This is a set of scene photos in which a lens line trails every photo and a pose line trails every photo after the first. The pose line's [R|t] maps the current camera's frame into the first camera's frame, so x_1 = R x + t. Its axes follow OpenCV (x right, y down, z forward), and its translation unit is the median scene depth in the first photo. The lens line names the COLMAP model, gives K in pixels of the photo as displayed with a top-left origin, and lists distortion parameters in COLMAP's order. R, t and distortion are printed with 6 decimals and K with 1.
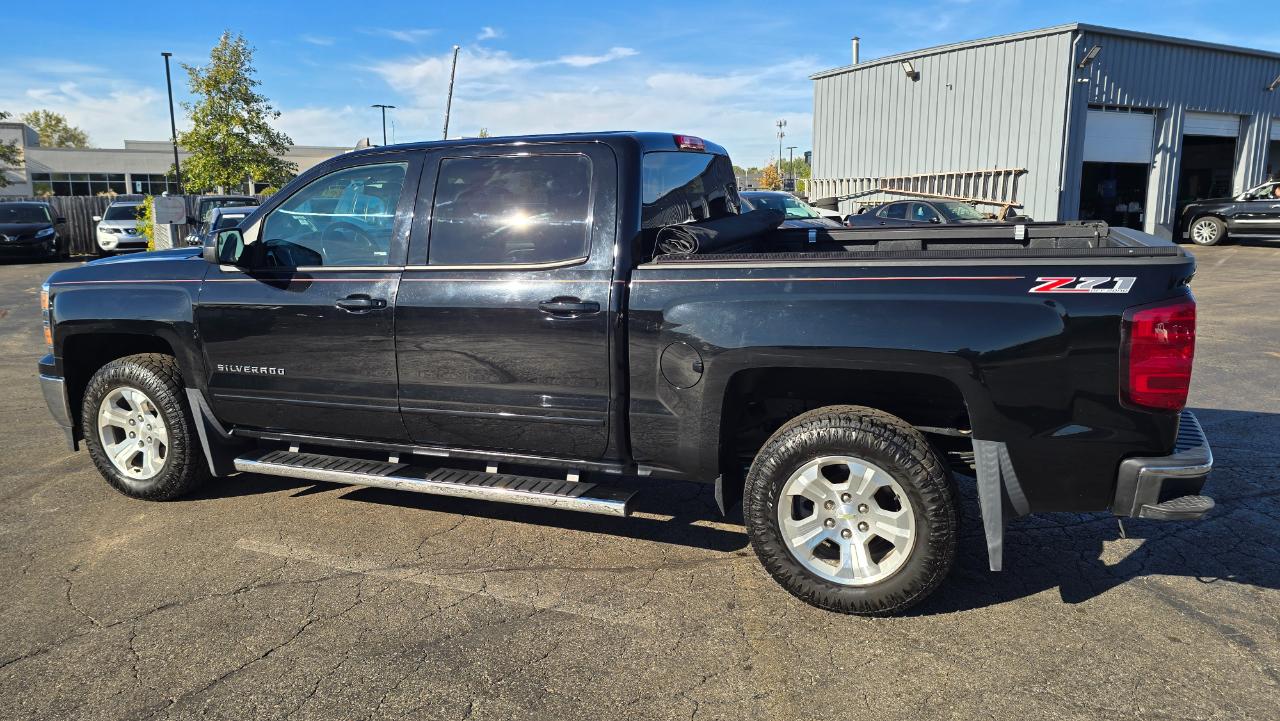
lens RADIAL K [[862.1, 0, 633.8], [0, 862.1, 356.7], [0, 0, 1]] dist [0.068804, -0.067625]
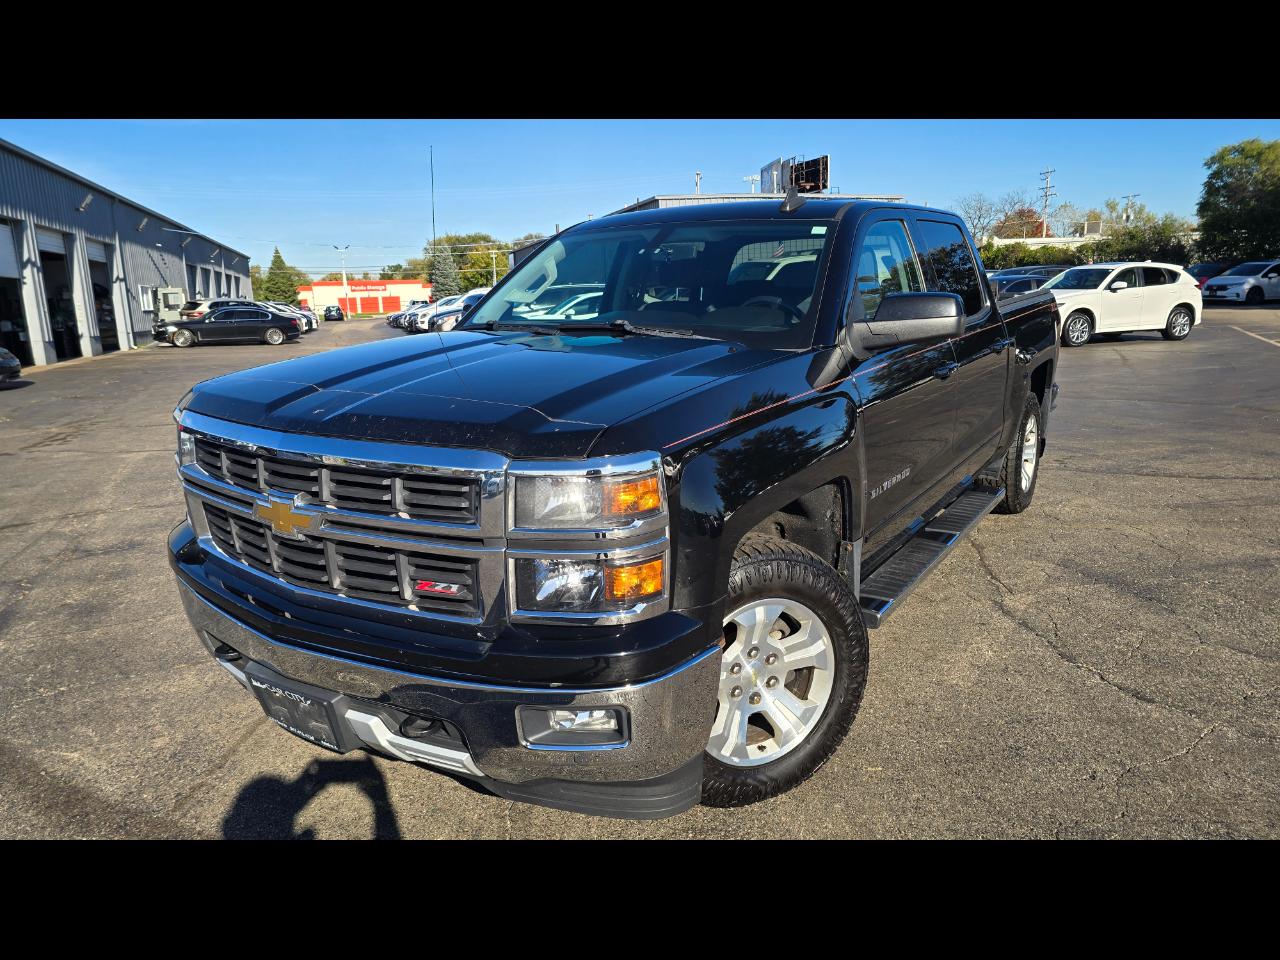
lens RADIAL K [[866.1, 0, 635.1], [0, 866.1, 464.6], [0, 0, 1]] dist [0.025905, -0.005045]
pose [[0.198979, -0.190138, 0.961382, -0.222773], [0.210780, 0.966342, 0.147494, -0.029002], [-0.957068, 0.173292, 0.232359, 0.194494]]
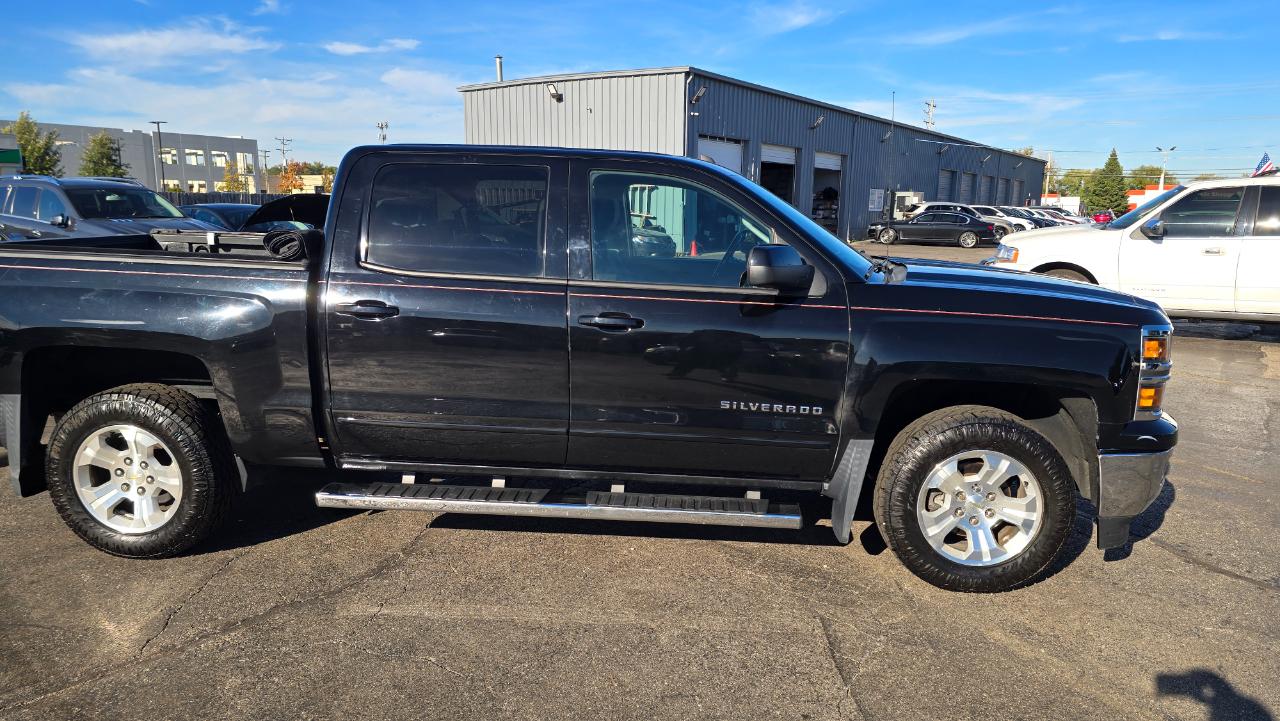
lens RADIAL K [[861.3, 0, 655.9], [0, 861.3, 383.1], [0, 0, 1]] dist [0.063045, -0.061827]
pose [[0.892279, -0.074798, 0.445246, -0.096745], [0.064711, 0.997186, 0.037838, 0.010519], [-0.446823, -0.004950, 0.894608, -0.059210]]
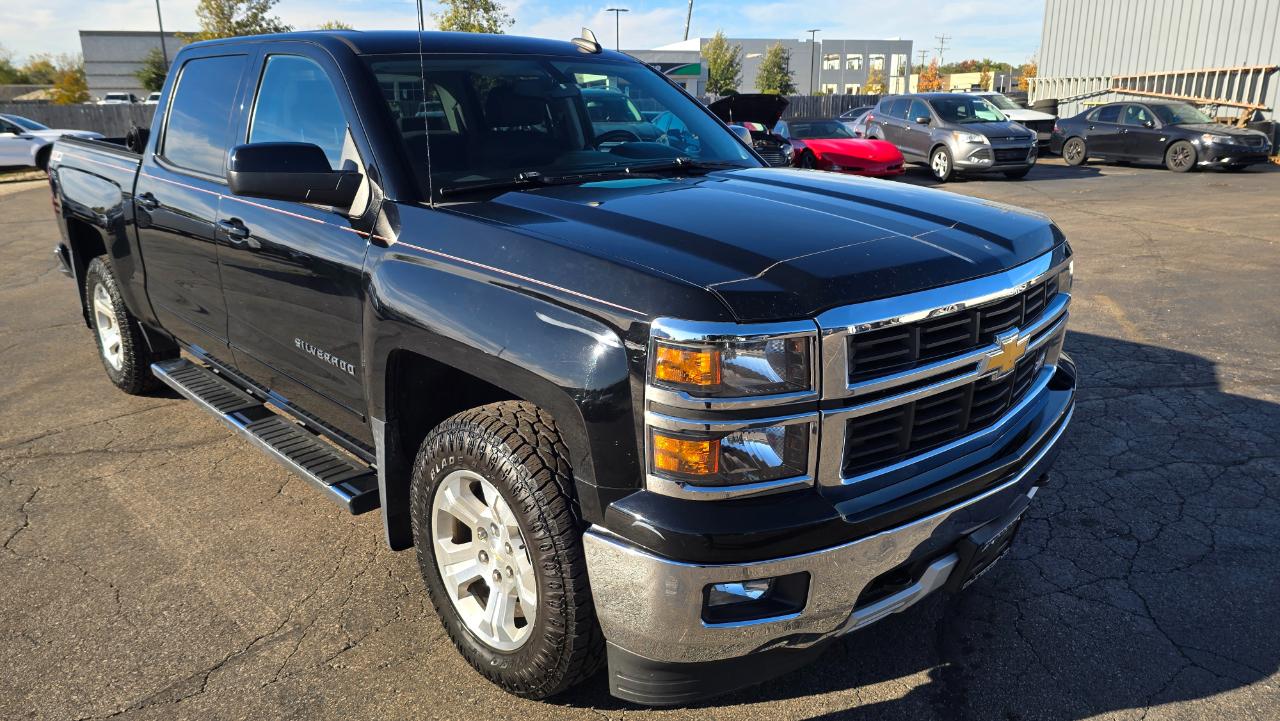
lens RADIAL K [[865.7, 0, 651.5], [0, 865.7, 356.7], [0, 0, 1]] dist [0.063383, -0.066809]
pose [[0.967440, 0.069765, -0.243297, 0.070133], [-0.044206, 0.993061, 0.108977, 0.006736], [0.249212, -0.094673, 0.963810, -0.036496]]
